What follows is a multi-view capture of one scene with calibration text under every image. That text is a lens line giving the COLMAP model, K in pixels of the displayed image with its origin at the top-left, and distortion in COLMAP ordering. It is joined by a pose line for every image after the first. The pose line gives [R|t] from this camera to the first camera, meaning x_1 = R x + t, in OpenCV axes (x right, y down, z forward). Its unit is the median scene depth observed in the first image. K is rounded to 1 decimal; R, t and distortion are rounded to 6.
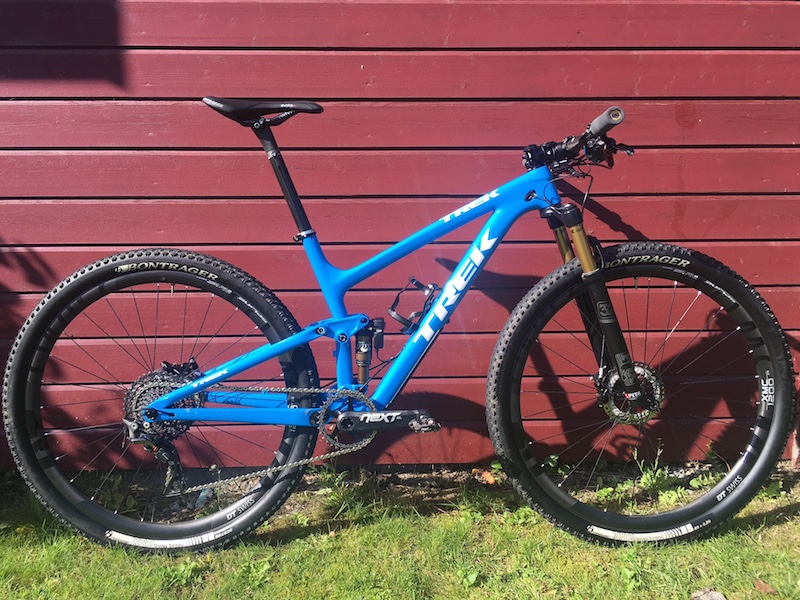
lens RADIAL K [[687.2, 0, 400.0], [0, 687.2, 300.0], [0, 0, 1]] dist [0.073676, -0.103072]
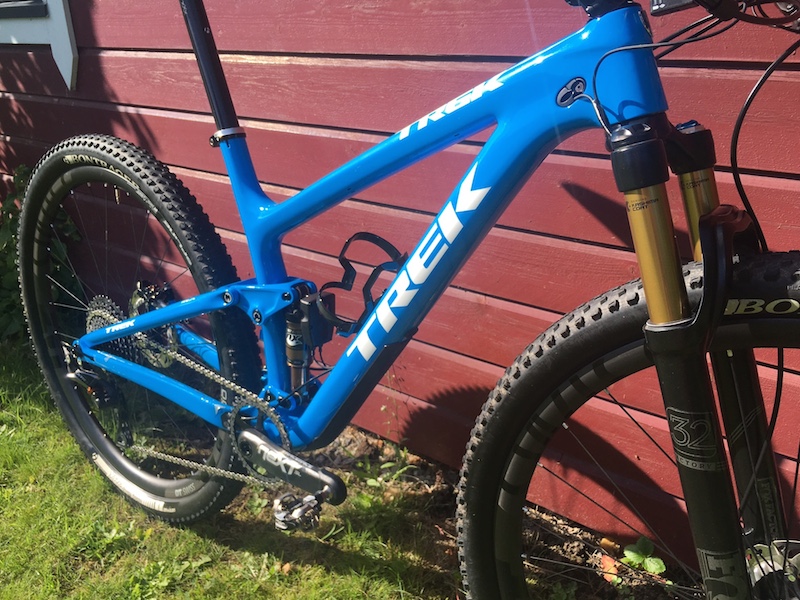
lens RADIAL K [[687.2, 0, 400.0], [0, 687.2, 300.0], [0, 0, 1]] dist [0.073676, -0.103072]
pose [[0.767434, 0.238798, -0.594996, 0.373486], [-0.087660, 0.958413, 0.271588, -0.135706], [0.635106, -0.156268, 0.756452, 0.619727]]
